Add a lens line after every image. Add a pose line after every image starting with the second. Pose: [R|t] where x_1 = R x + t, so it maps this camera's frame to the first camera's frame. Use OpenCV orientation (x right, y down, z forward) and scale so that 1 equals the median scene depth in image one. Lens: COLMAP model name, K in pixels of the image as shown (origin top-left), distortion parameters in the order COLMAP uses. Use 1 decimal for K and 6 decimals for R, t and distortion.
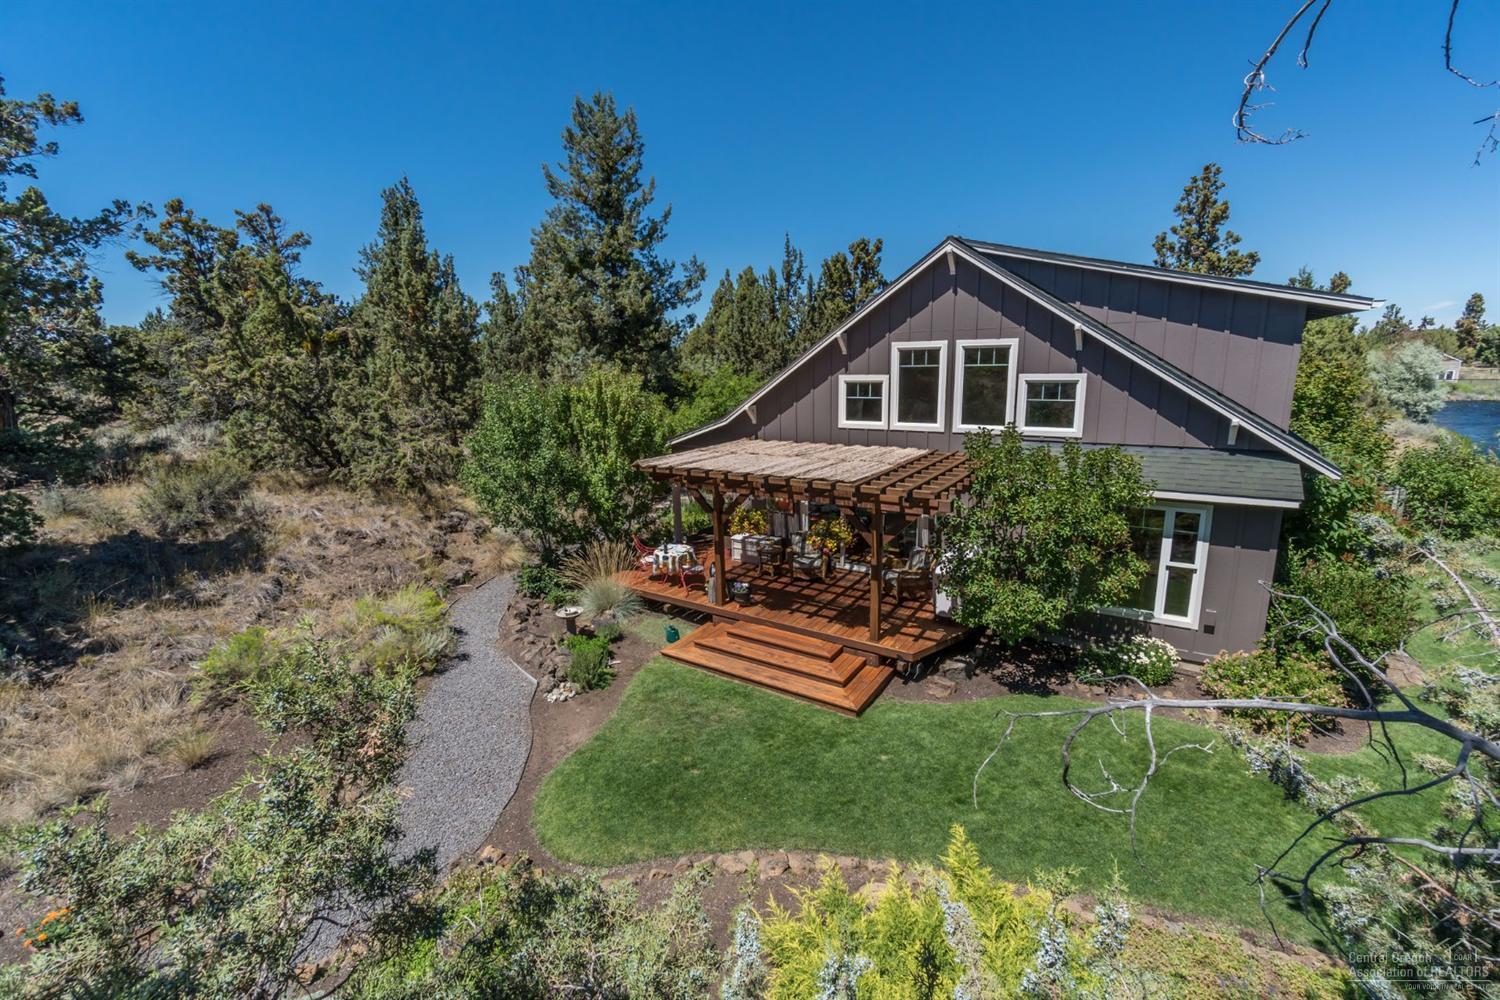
lens RADIAL K [[648.6, 0, 732.3], [0, 648.6, 490.9], [0, 0, 1]] dist [-0.015292, -0.000086]
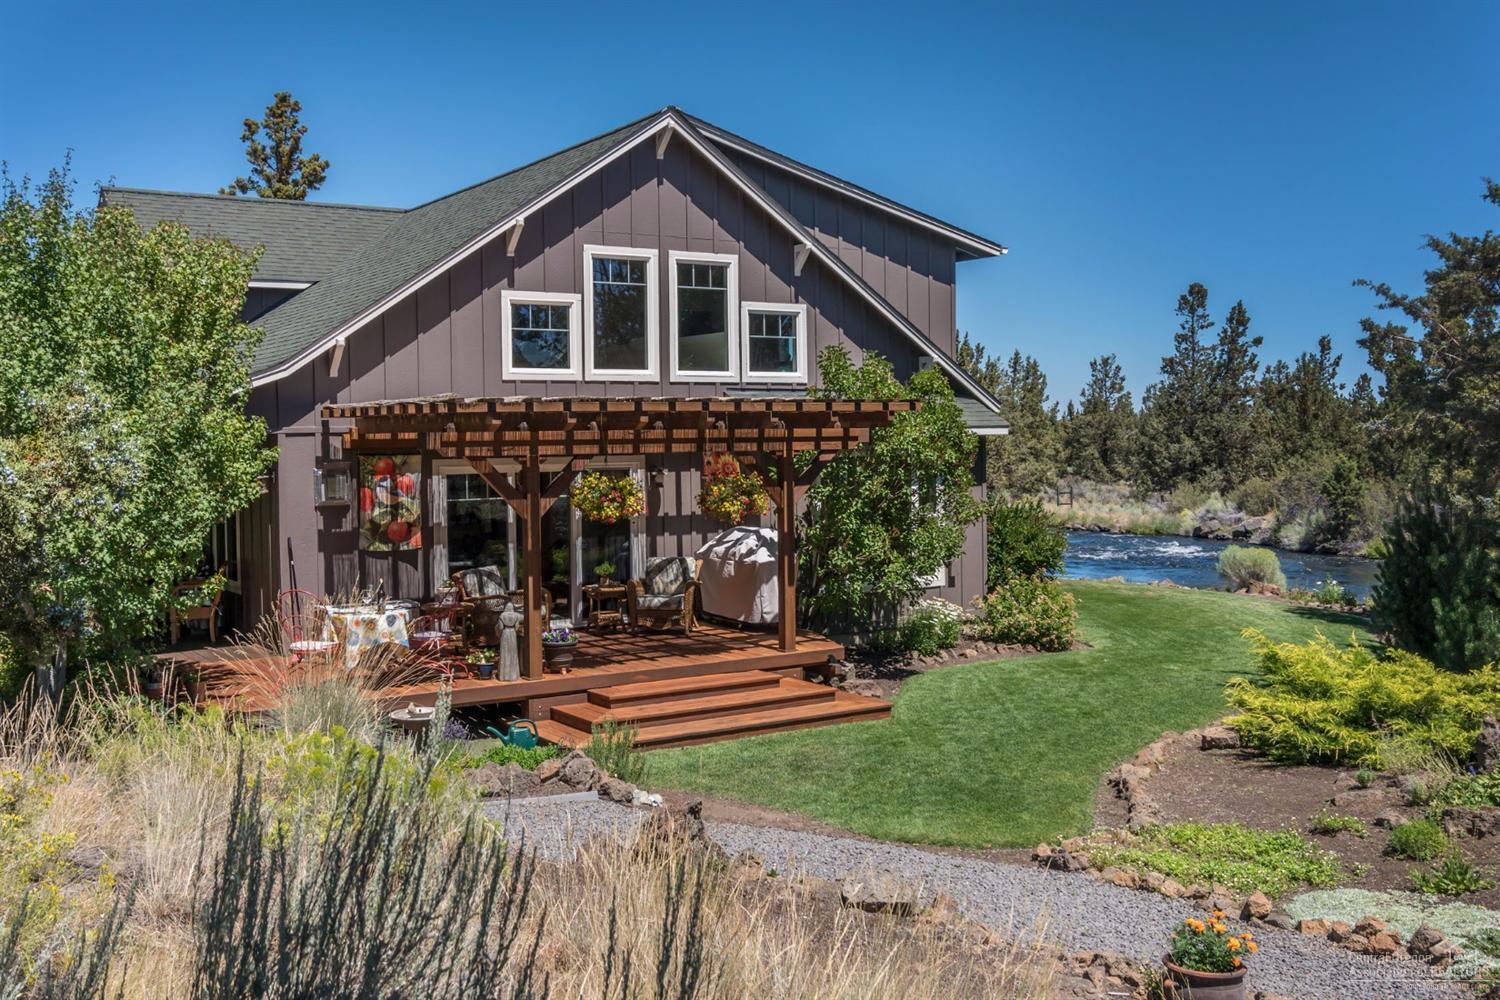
lens RADIAL K [[1469.4, 0, 747.5], [0, 1469.4, 463.5], [0, 0, 1]] dist [-0.053800, 0.000417]
pose [[0.384264, 0.005815, 0.923205, -1.101400], [0.192382, 0.977524, -0.086232, 0.148329], [-0.902956, 0.210744, 0.374509, 0.382070]]
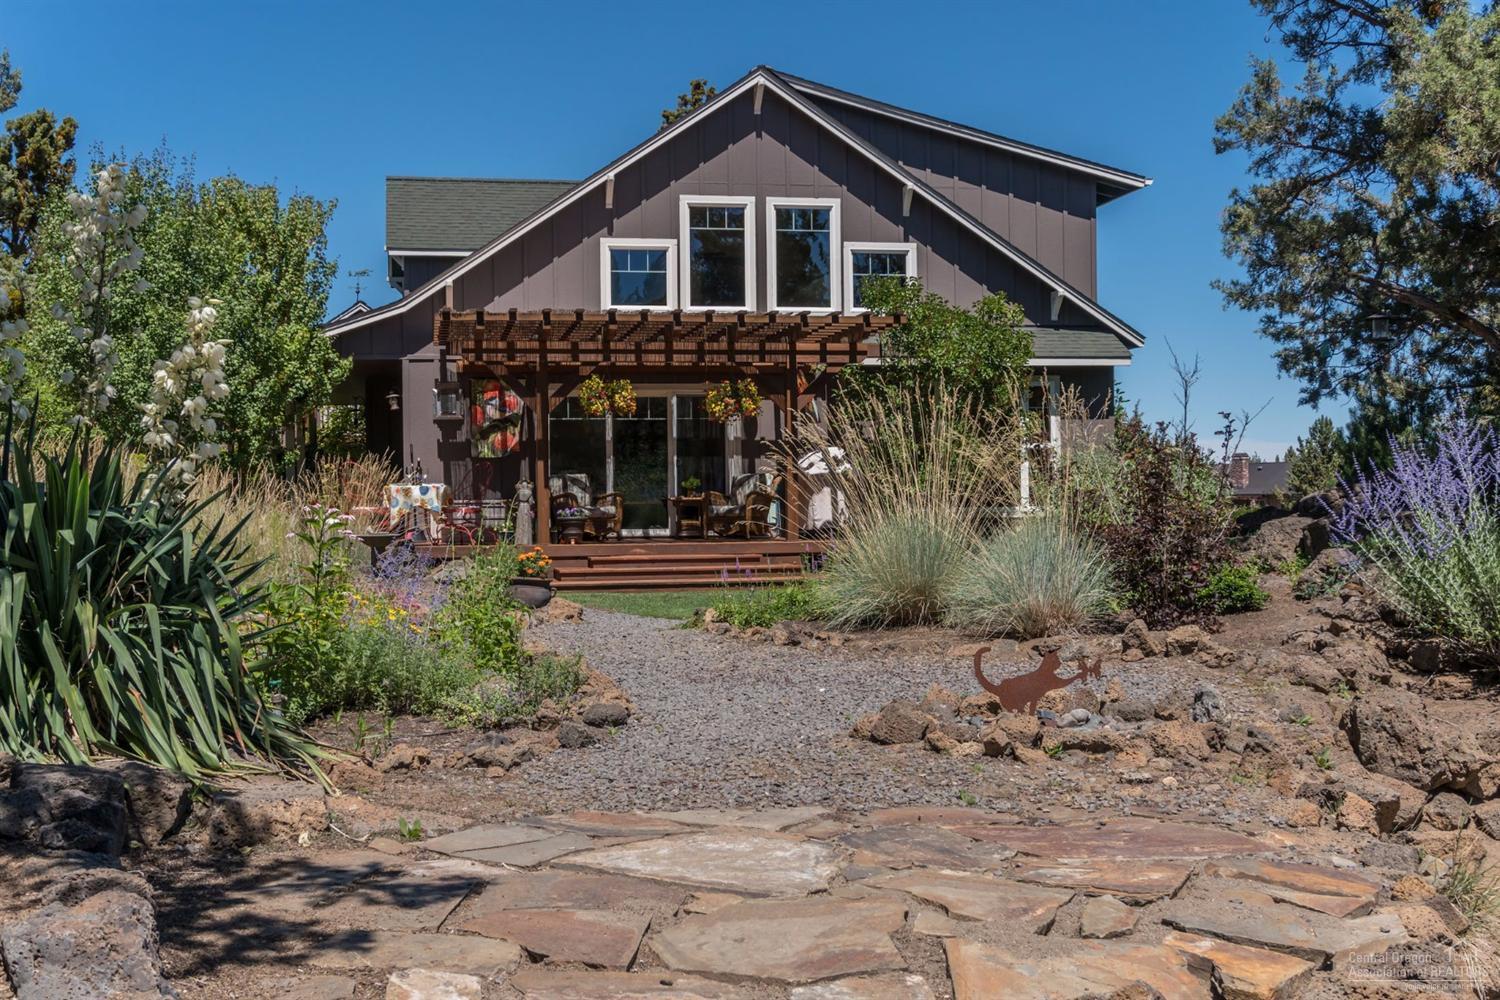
lens RADIAL K [[1856.1, 0, 750.0], [0, 1856.1, 500.0], [0, 0, 1]] dist [-0.032161, -0.034755]
pose [[0.714644, 0.022602, 0.699123, -1.209895], [0.135087, 0.976203, -0.169646, 0.493760], [-0.686320, 0.215679, 0.694584, -0.439561]]
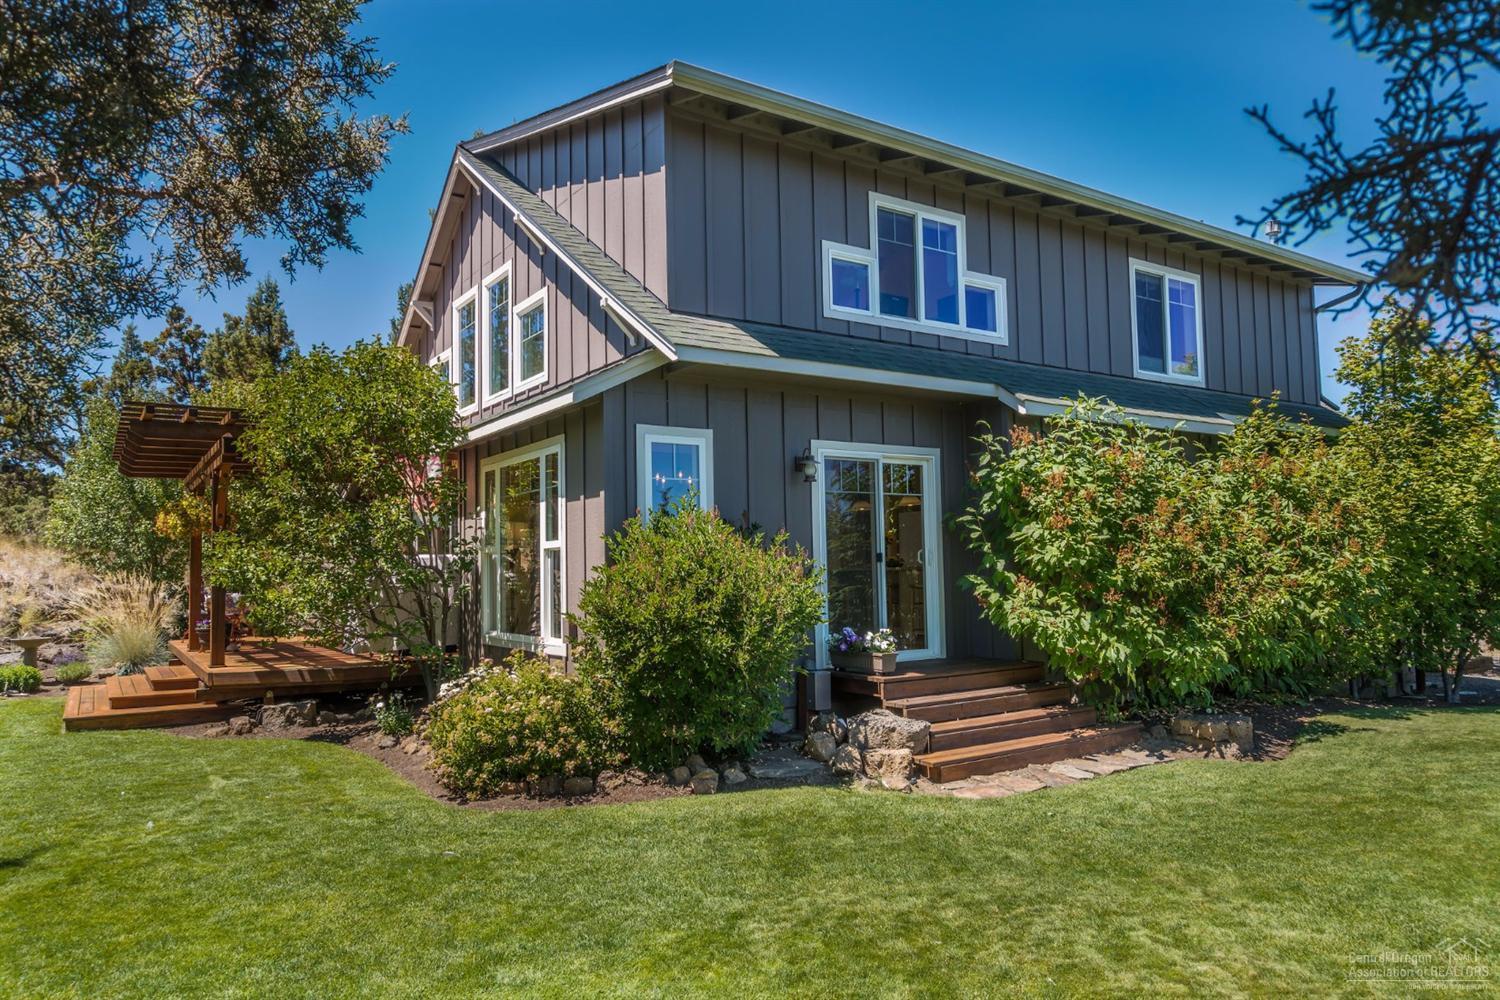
lens RADIAL K [[1018.0, 0, 750.0], [0, 1018.0, 500.0], [0, 0, 1]] dist [-0.037724, 0.002758]
pose [[0.921993, -0.019671, -0.386705, 1.048523], [-0.083205, 0.965313, -0.247484, 0.248172], [0.378160, 0.260355, 0.888375, 0.201503]]
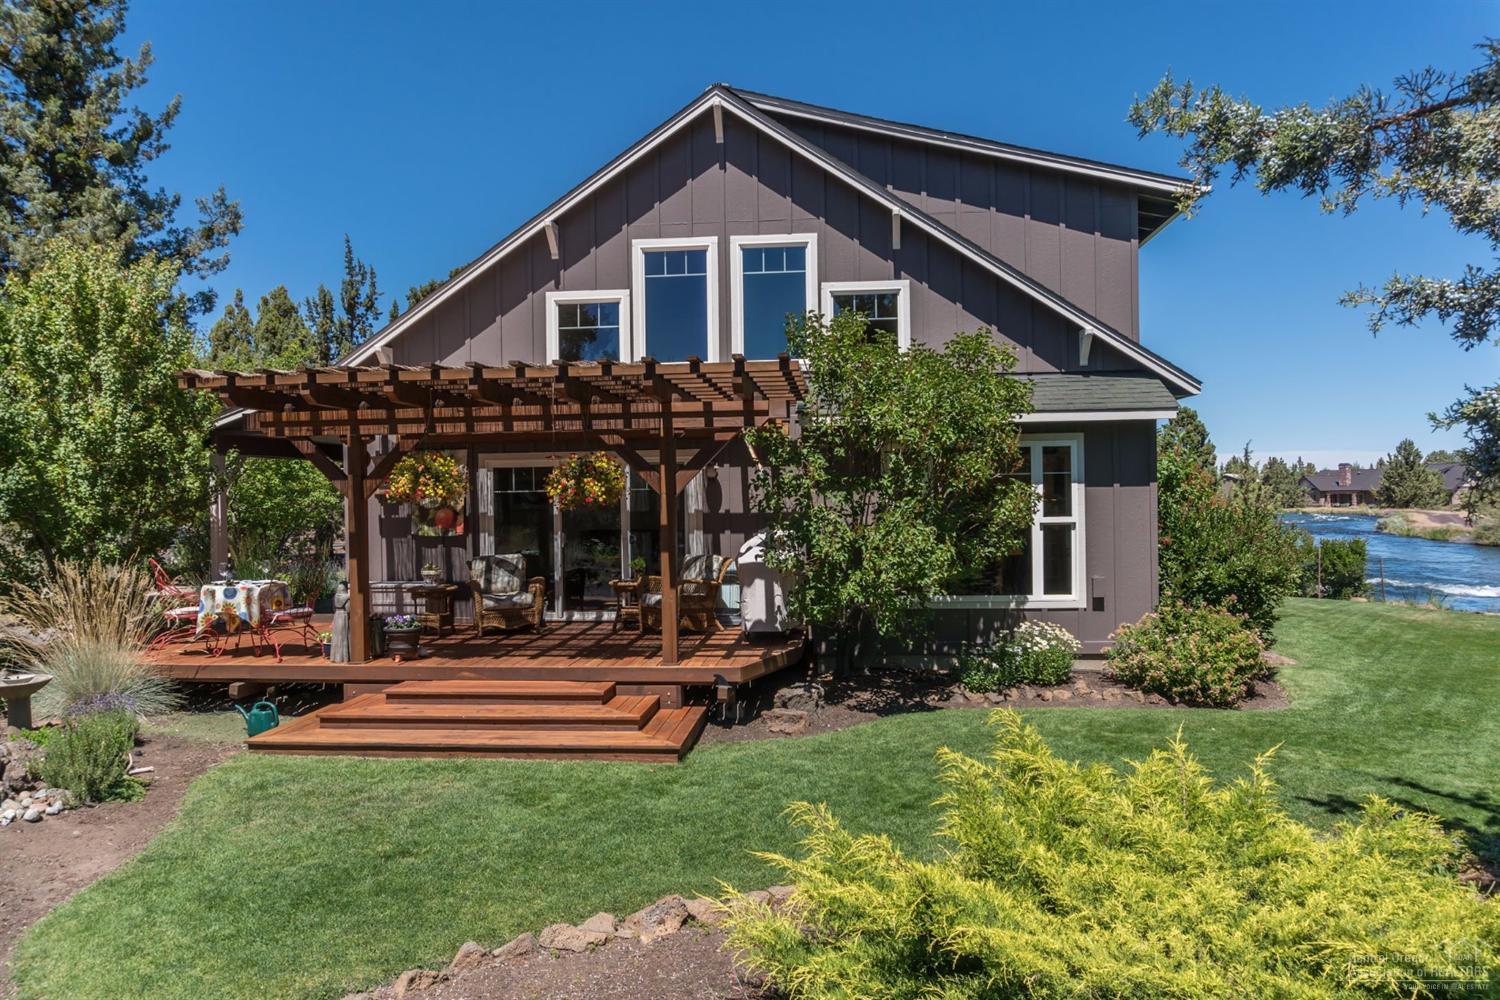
lens RADIAL K [[1018.0, 0, 750.0], [0, 1018.0, 500.0], [0, 0, 1]] dist [-0.037724, 0.002758]
pose [[0.878487, 0.013649, 0.477571, -0.137482], [0.088371, 0.977701, -0.190501, 0.241589], [-0.469522, 0.209556, 0.857692, 0.145296]]
